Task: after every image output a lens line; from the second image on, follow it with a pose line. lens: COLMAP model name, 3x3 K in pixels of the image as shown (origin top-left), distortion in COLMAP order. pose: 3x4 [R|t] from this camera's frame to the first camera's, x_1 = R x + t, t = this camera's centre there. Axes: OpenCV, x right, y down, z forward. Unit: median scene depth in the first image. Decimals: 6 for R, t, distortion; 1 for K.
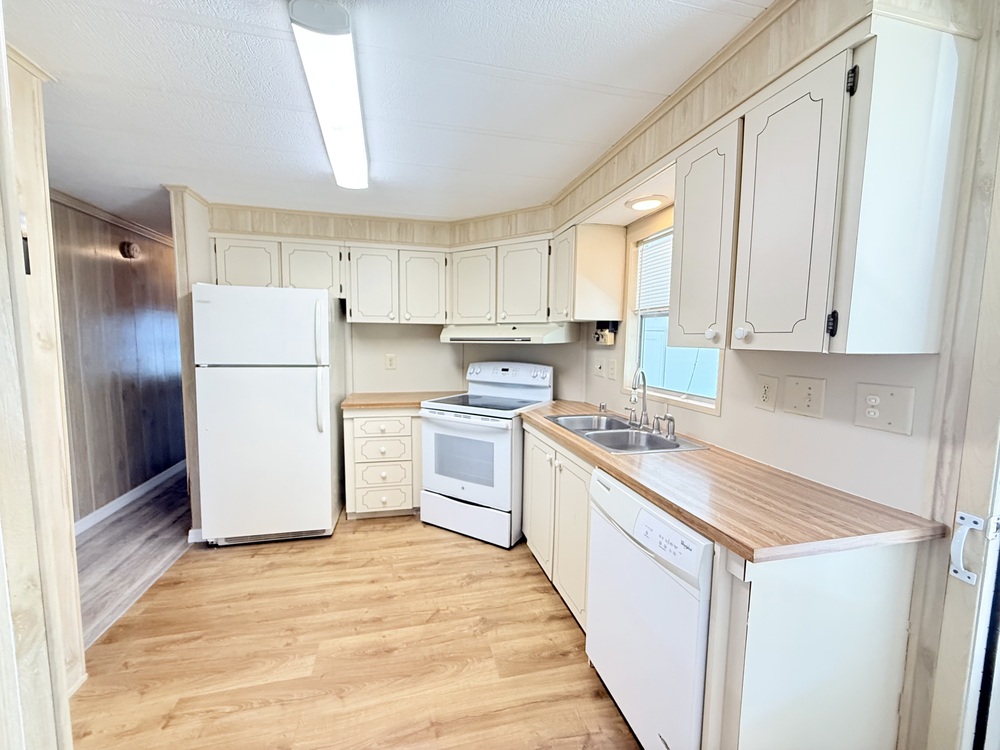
lens RADIAL K [[400.2, 0, 495.8], [0, 400.2, 375.4], [0, 0, 1]] dist [-0.000715, 0.000747]
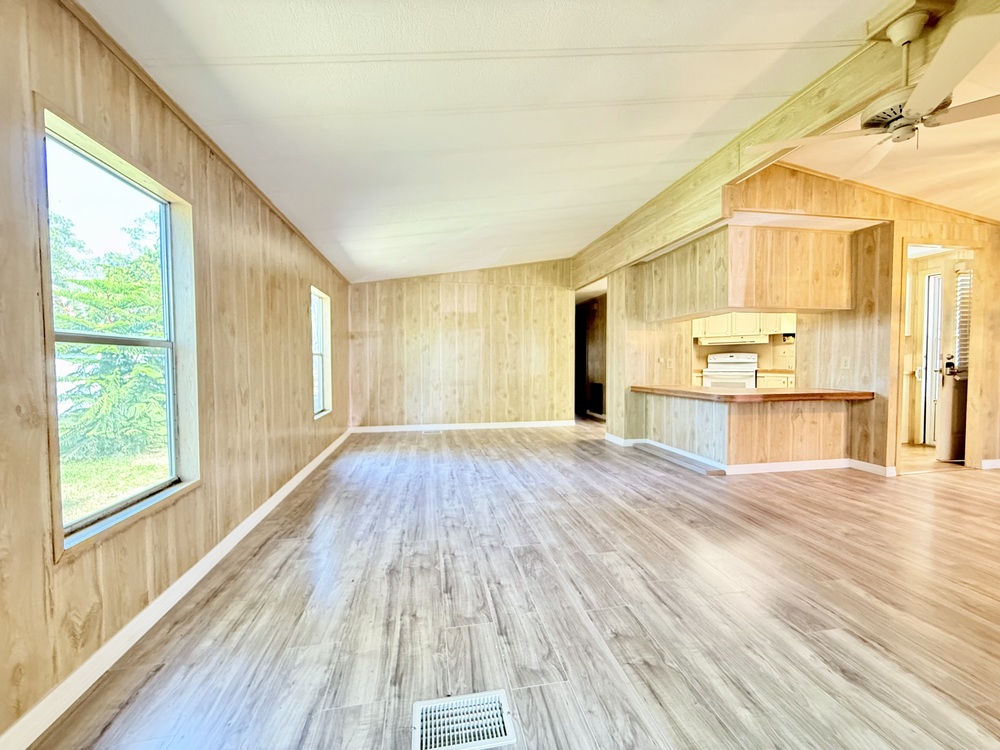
lens RADIAL K [[400.2, 0, 499.2], [0, 400.2, 372.4], [0, 0, 1]] dist [-0.000715, 0.000747]
pose [[0.998314, -0.015988, -0.055791, -1.516582], [0.012387, 0.997854, -0.064298, 0.268264], [0.056700, 0.063499, 0.996370, -1.721565]]
